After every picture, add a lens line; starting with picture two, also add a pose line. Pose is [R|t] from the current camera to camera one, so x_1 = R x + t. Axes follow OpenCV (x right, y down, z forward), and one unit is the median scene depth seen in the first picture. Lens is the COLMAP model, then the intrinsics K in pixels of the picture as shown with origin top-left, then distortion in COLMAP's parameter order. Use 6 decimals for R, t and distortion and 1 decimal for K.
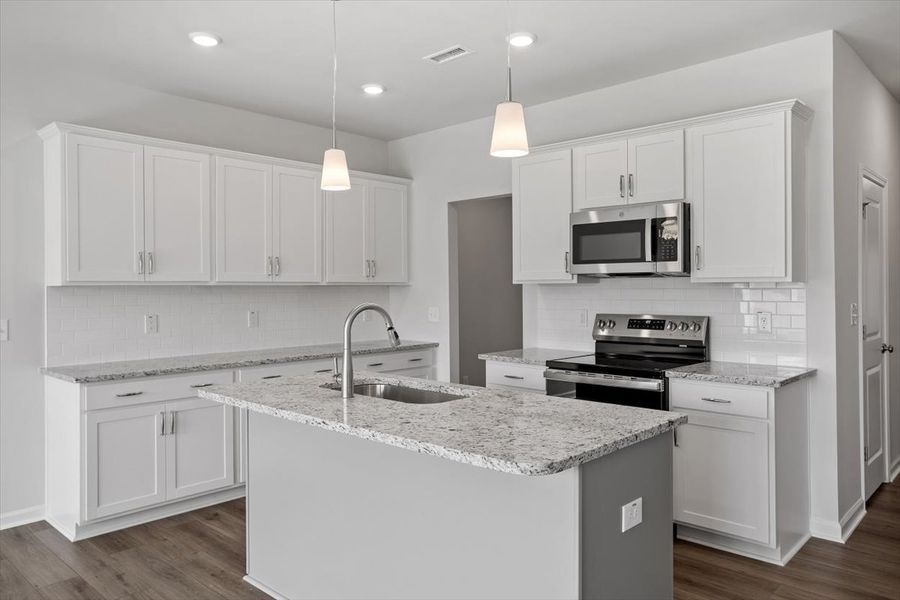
lens RADIAL K [[636.6, 0, 446.8], [0, 636.6, 282.4], [0, 0, 1]] dist [-0.023586, 0.005040]
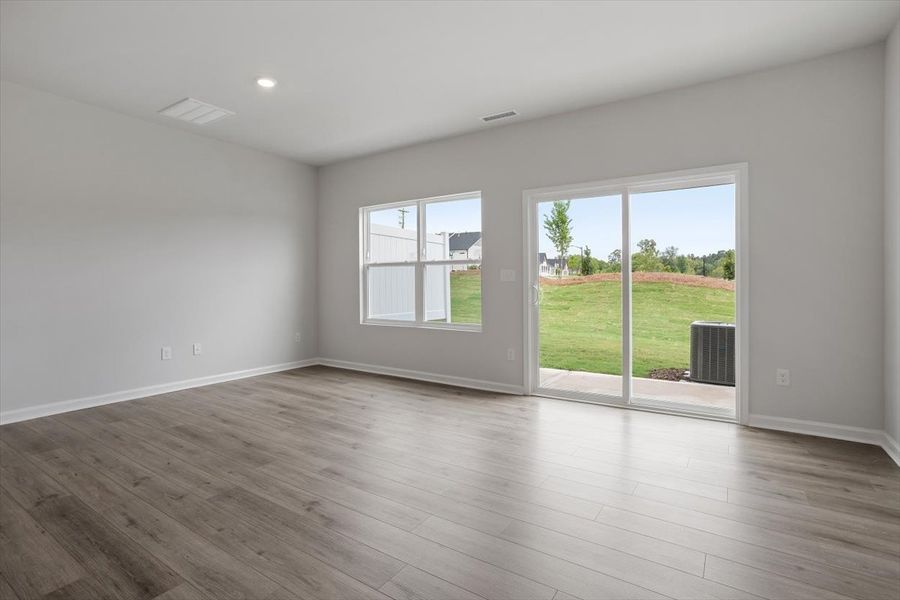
lens RADIAL K [[440.6, 0, 449.3], [0, 440.6, 289.5], [0, 0, 1]] dist [-0.047711, 0.026211]
pose [[-0.985500, 0.014437, -0.169060, -0.445354], [0.013153, 0.999875, 0.008718, 0.074968], [0.169165, 0.006368, -0.985567, 0.864194]]
